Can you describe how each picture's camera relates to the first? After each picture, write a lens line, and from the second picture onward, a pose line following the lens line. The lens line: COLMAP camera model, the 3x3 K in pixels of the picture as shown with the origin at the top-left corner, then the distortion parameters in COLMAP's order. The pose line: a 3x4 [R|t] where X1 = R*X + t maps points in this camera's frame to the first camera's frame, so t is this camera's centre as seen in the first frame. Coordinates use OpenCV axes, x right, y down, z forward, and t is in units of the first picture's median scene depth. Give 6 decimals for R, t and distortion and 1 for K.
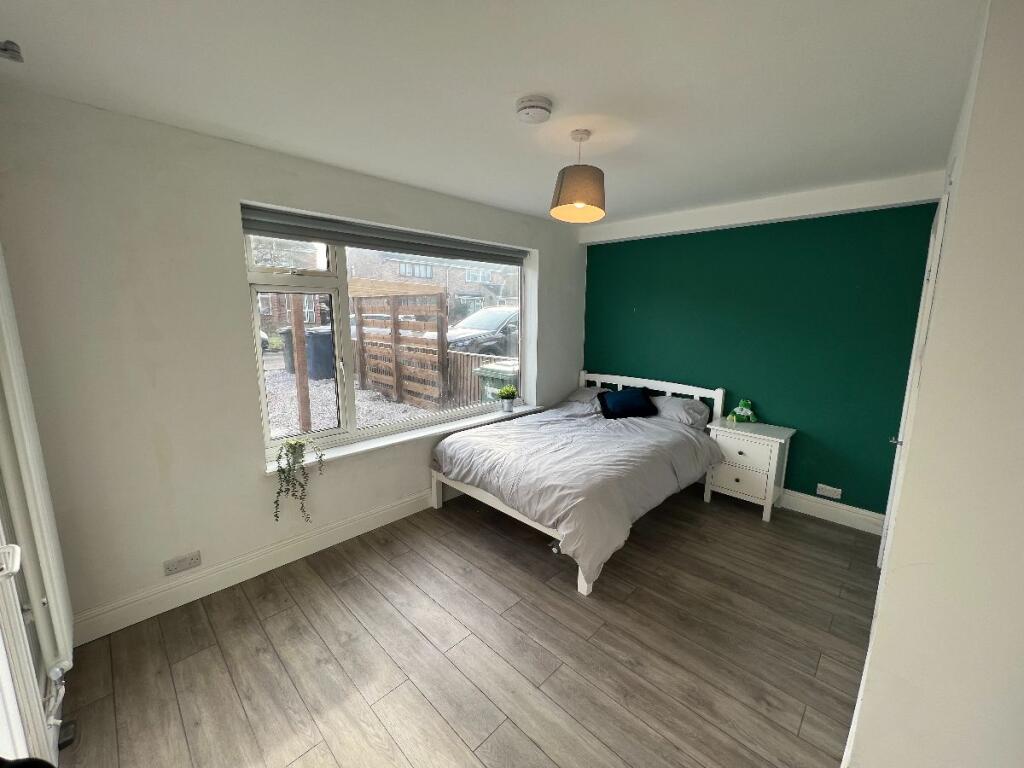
lens RADIAL K [[408.2, 0, 512.0], [0, 408.2, 380.4], [0, 0, 1]] dist [-0.002434, 0.001032]
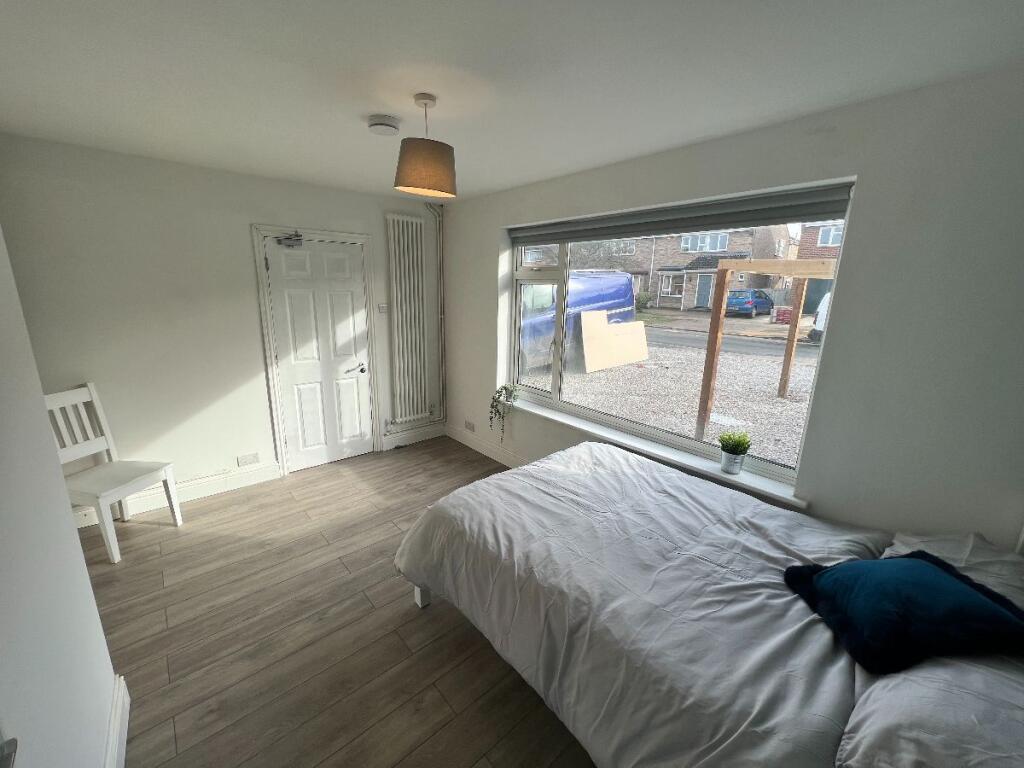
lens RADIAL K [[408.2, 0, 508.3], [0, 408.2, 382.6], [0, 0, 1]] dist [-0.002434, 0.001032]
pose [[-0.073592, 0.214806, -0.973880, 0.824898], [-0.186619, 0.956312, 0.225033, -0.179345], [0.979672, 0.198305, -0.030290, 0.956301]]
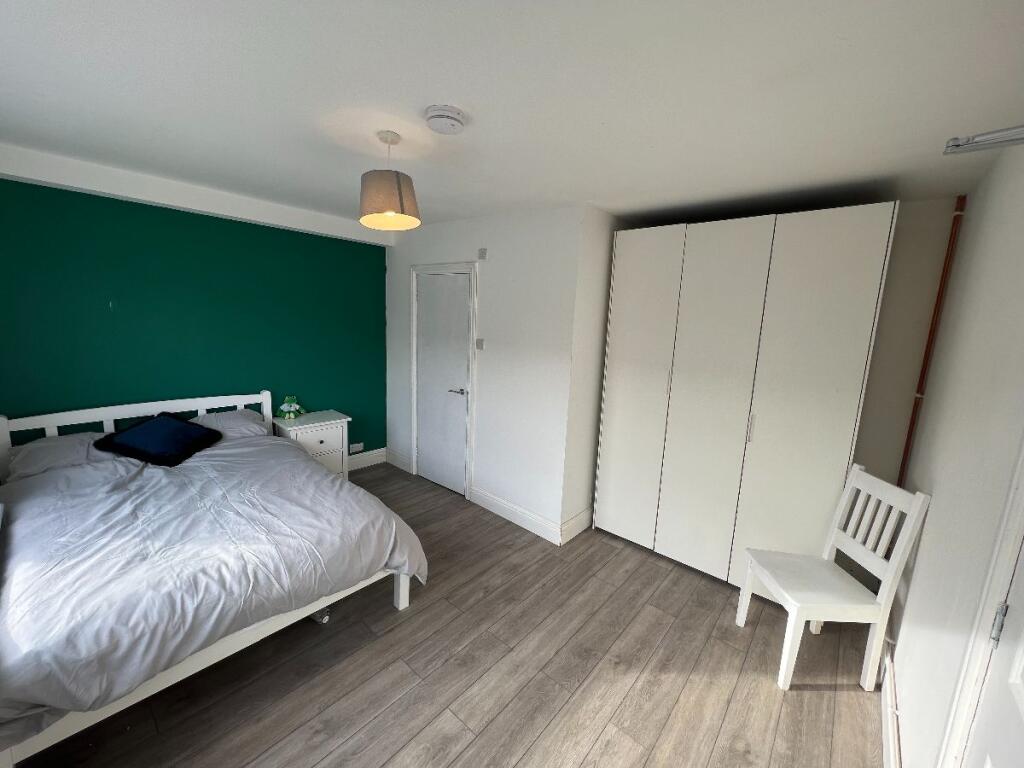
lens RADIAL K [[408.2, 0, 509.6], [0, 408.2, 380.4], [0, 0, 1]] dist [-0.002434, 0.001032]
pose [[-0.058560, -0.171841, 0.983383, -0.615309], [0.117964, 0.976980, 0.177747, -0.141497], [-0.991290, 0.126412, -0.036941, 0.603028]]
